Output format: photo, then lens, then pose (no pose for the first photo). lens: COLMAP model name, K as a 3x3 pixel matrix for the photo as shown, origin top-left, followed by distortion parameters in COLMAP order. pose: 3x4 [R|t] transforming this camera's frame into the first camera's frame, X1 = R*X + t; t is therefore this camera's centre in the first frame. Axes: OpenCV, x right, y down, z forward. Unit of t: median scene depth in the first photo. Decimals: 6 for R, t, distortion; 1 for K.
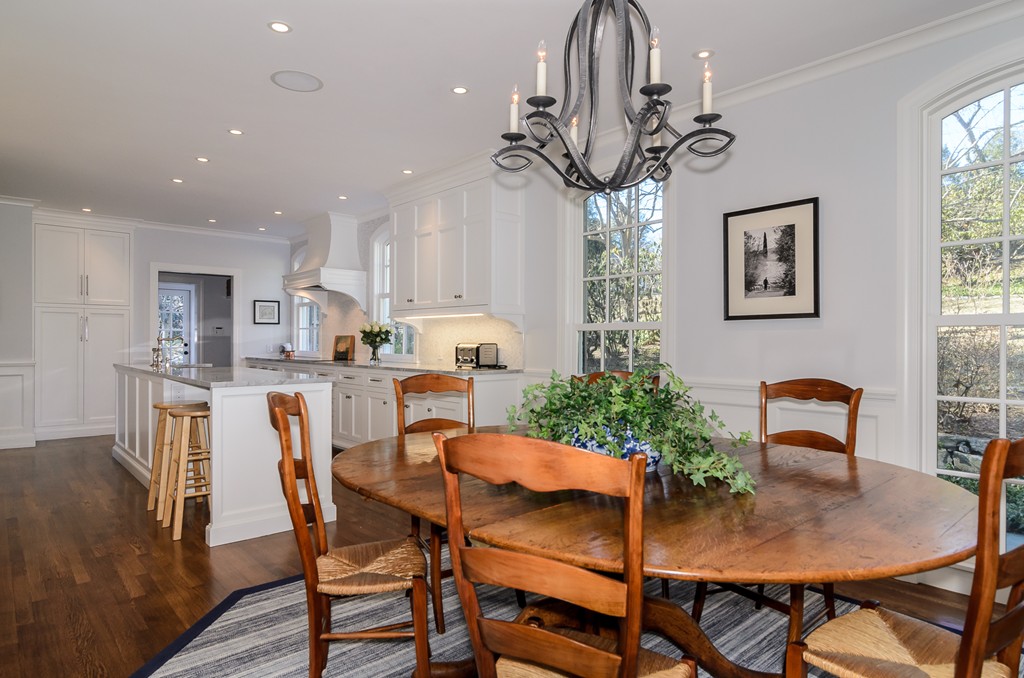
lens RADIAL K [[607.8, 0, 512.0], [0, 607.8, 339.0], [0, 0, 1]] dist [-0.003515, -0.001937]
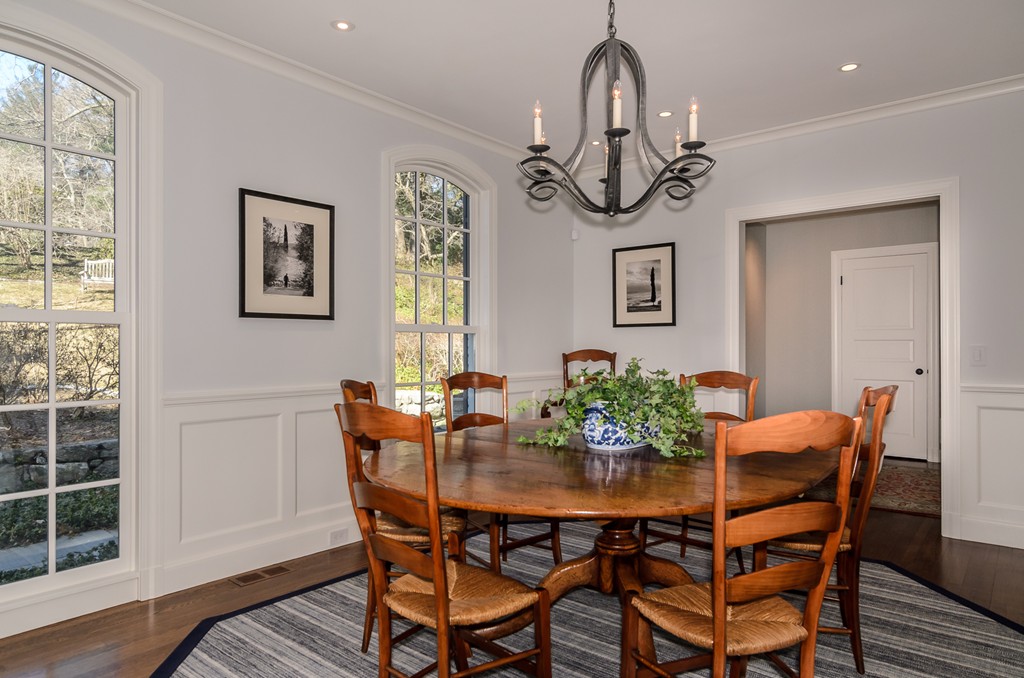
lens RADIAL K [[607.8, 0, 512.0], [0, 607.8, 339.0], [0, 0, 1]] dist [-0.003515, -0.001937]
pose [[-0.150772, 0.004068, 0.988560, -0.552037], [0.005482, 0.999980, -0.003279, 0.002983], [-0.988553, 0.004925, -0.150791, 0.805474]]
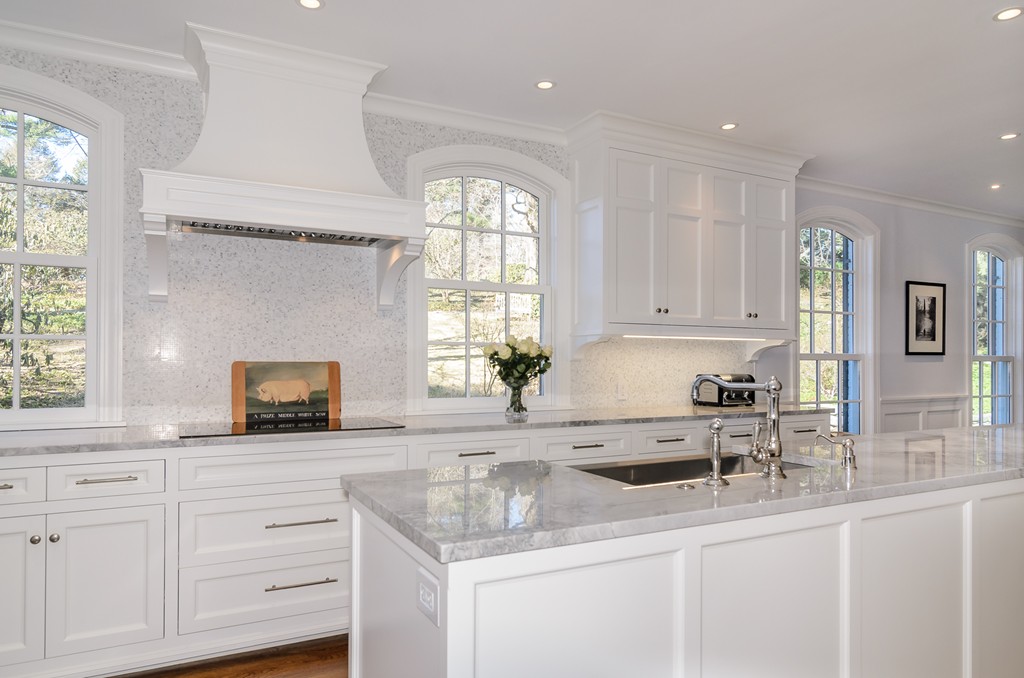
lens RADIAL K [[538.7, 0, 514.1], [0, 538.7, 364.2], [0, 0, 1]] dist [-0.000436, 0.000134]
pose [[0.321505, 0.003456, 0.946902, -1.230807], [0.002858, 0.999985, -0.004620, -0.005904], [-0.946904, 0.004192, 0.321490, 1.562009]]
